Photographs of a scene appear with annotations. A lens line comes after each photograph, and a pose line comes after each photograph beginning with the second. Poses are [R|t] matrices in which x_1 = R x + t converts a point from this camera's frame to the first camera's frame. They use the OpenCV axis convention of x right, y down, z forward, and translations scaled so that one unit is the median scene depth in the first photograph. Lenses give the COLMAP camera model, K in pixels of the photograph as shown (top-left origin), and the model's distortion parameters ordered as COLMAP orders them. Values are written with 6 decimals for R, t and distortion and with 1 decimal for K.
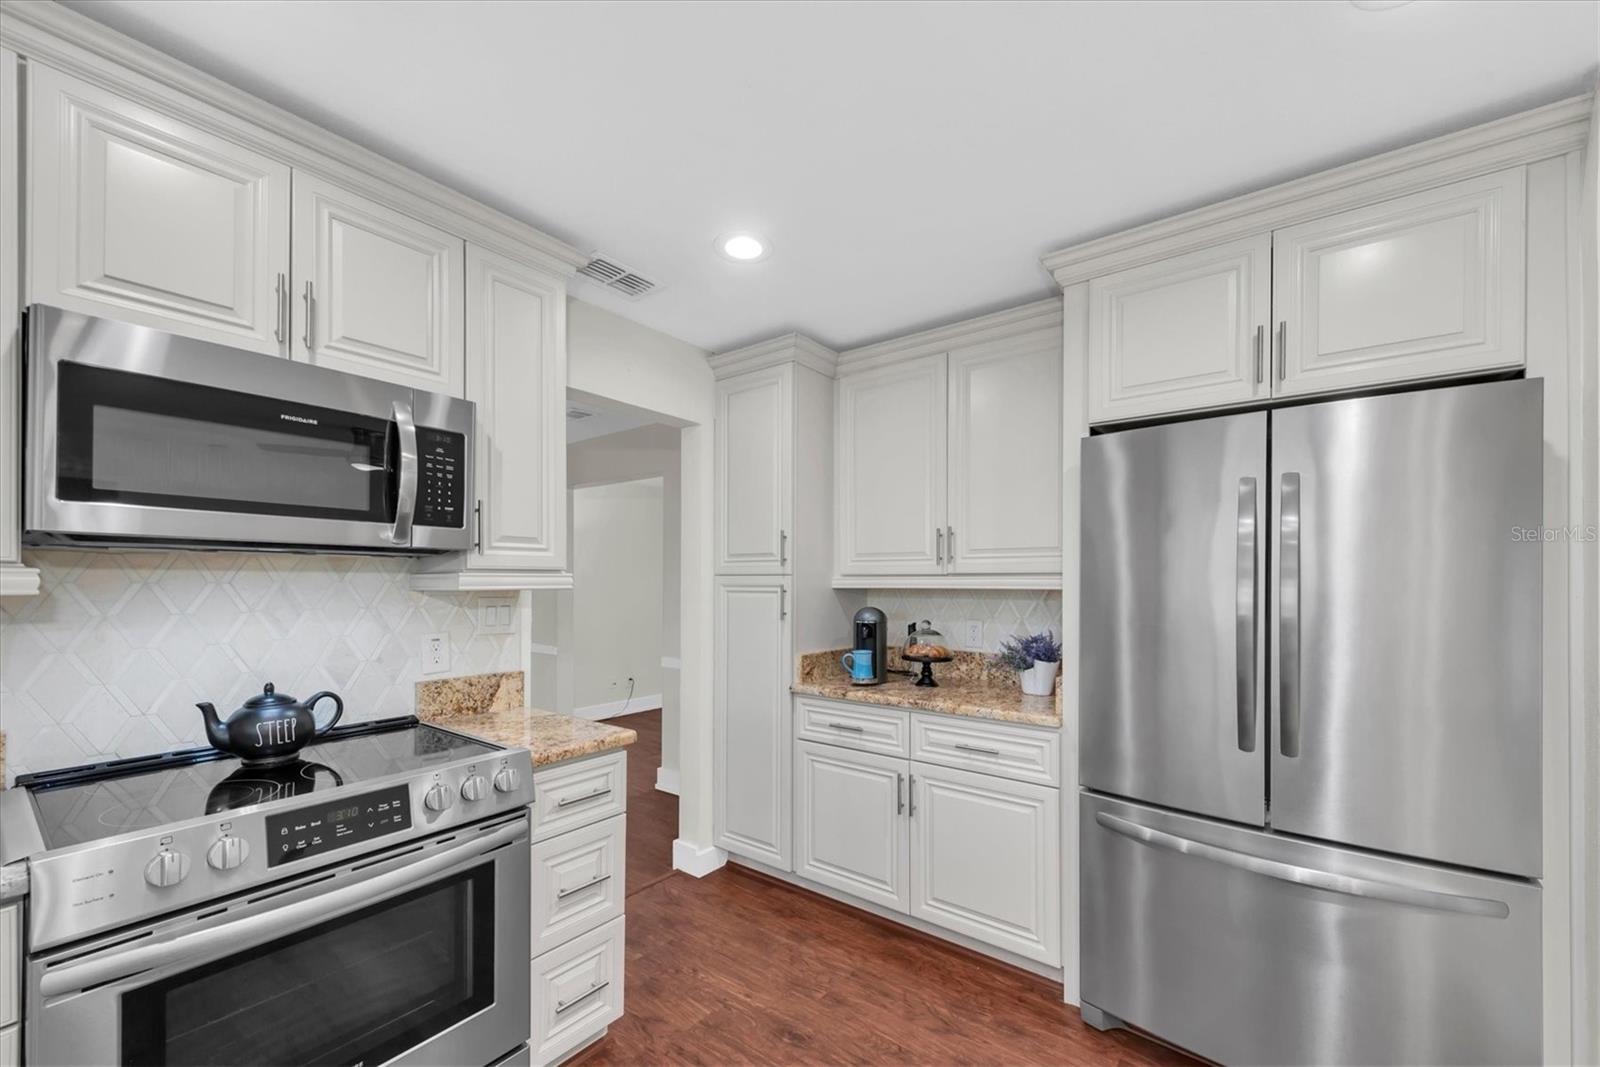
lens RADIAL K [[636.2, 0, 805.7], [0, 636.2, 580.1], [0, 0, 1]] dist [0.015420, -0.000022]
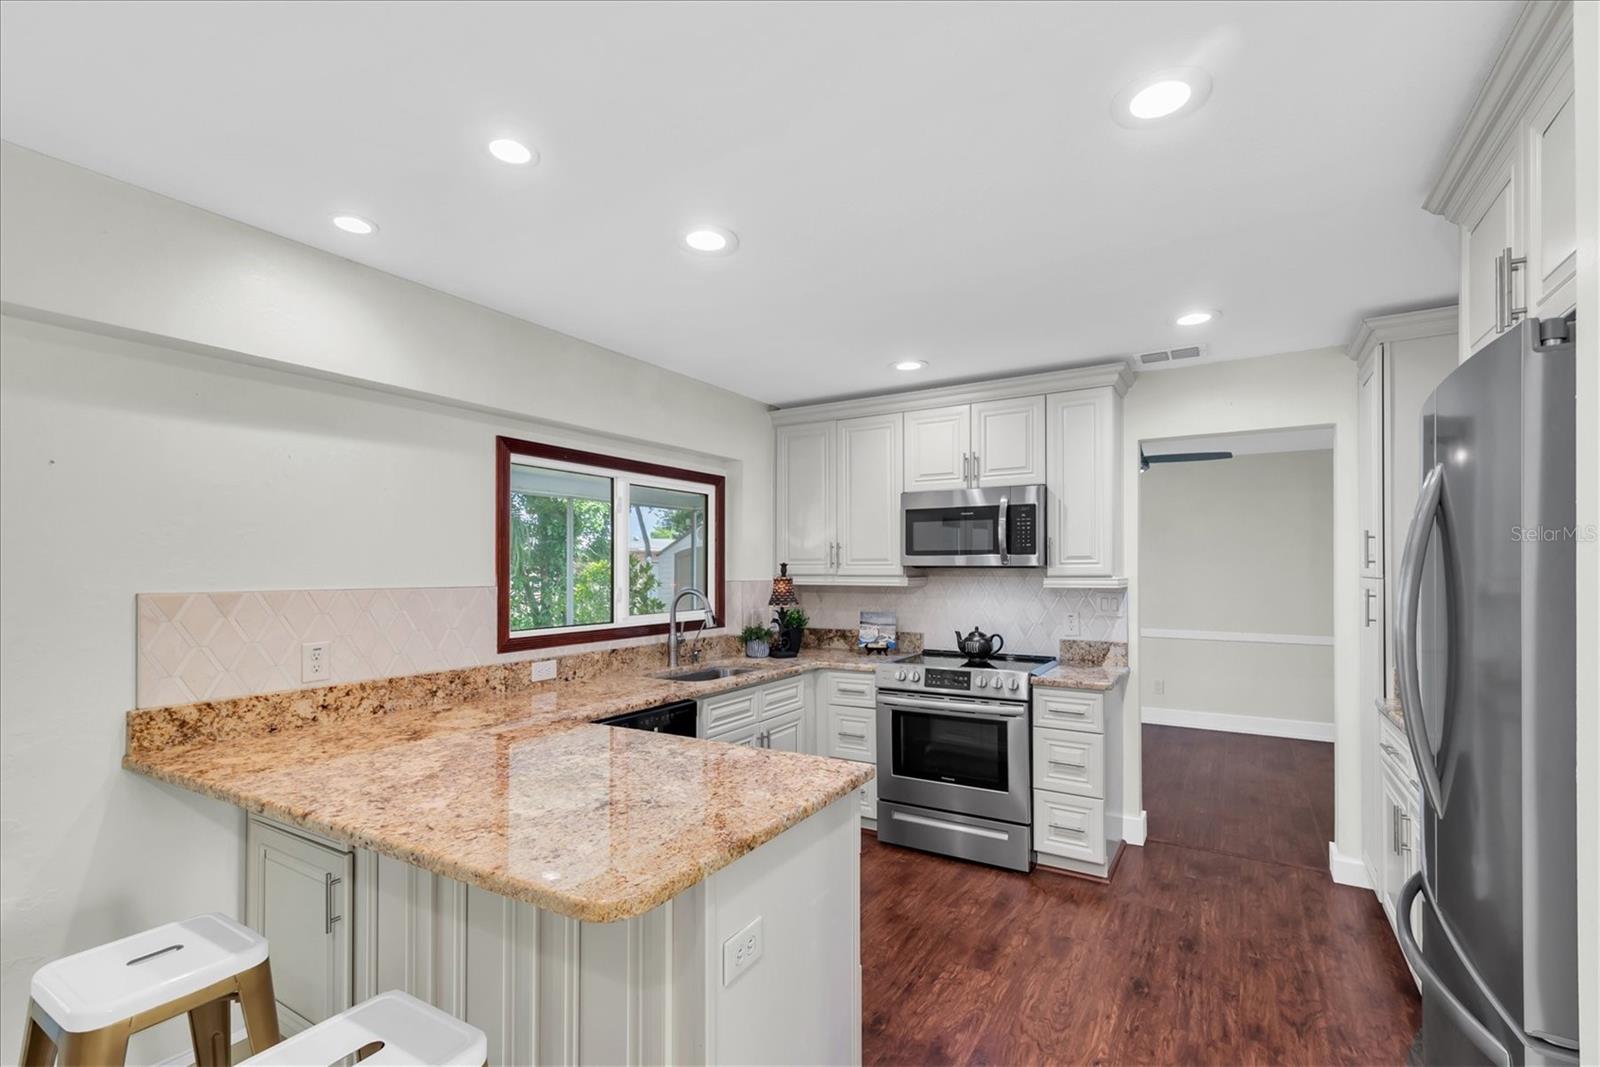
lens RADIAL K [[711.0, 0, 802.5], [0, 711.0, 566.4], [0, 0, 1]] dist [0.000274, -0.000002]
pose [[0.101590, -0.006575, -0.994805, 1.497820], [0.003481, 0.999974, -0.006254, -0.036216], [0.994820, -0.002828, 0.101610, 0.117244]]
